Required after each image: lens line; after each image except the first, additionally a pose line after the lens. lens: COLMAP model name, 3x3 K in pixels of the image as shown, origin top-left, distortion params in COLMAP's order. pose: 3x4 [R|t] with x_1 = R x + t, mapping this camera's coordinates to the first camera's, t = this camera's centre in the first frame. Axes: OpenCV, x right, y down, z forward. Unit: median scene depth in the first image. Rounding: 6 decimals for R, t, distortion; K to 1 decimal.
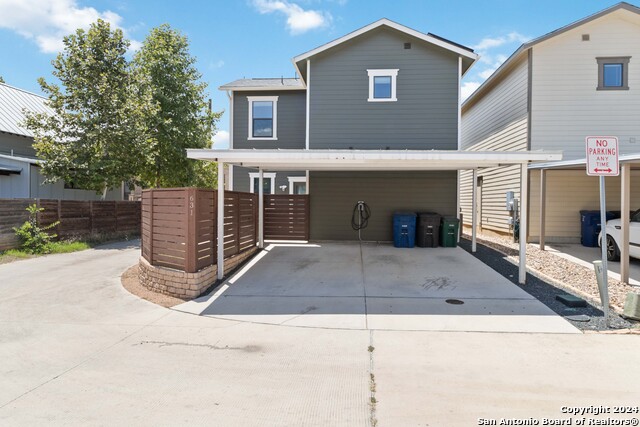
lens RADIAL K [[427.5, 0, 321.5], [0, 427.5, 199.3], [0, 0, 1]] dist [-0.000405, -0.001520]
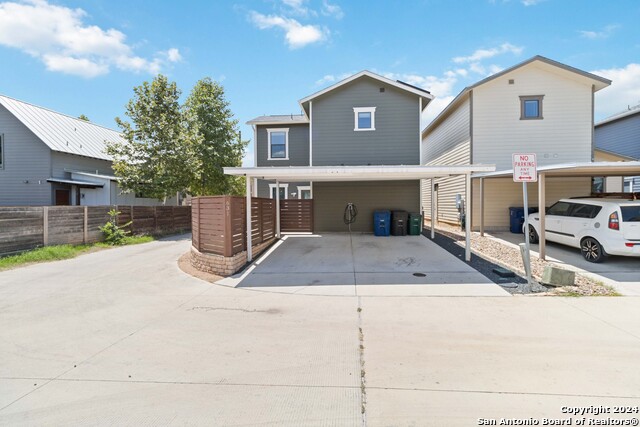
lens RADIAL K [[307.4, 0, 322.1], [0, 307.4, 202.2], [0, 0, 1]] dist [0.001148, 0.000153]
pose [[0.999860, -0.016676, 0.001115, -0.000023], [0.016675, 0.999861, 0.000524, -0.000407], [-0.001124, -0.000505, 0.999999, 0.006901]]
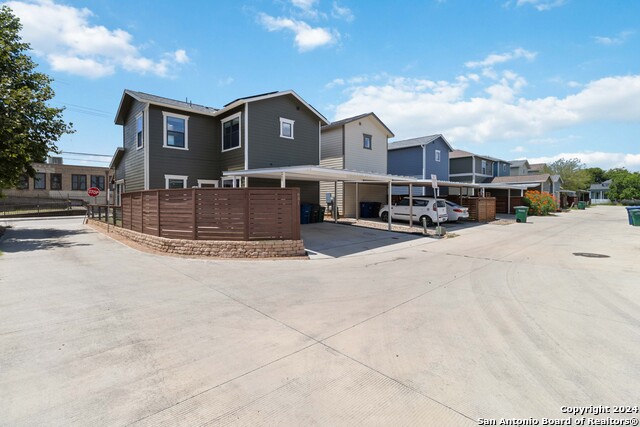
lens RADIAL K [[310.2, 0, 323.9], [0, 310.2, 206.3], [0, 0, 1]] dist [0.001460, 0.000501]
pose [[0.645684, -0.018423, 0.763382, -0.707537], [-0.000787, 0.999692, 0.024791, 0.008479], [-0.763604, -0.016608, 0.645471, 0.100489]]
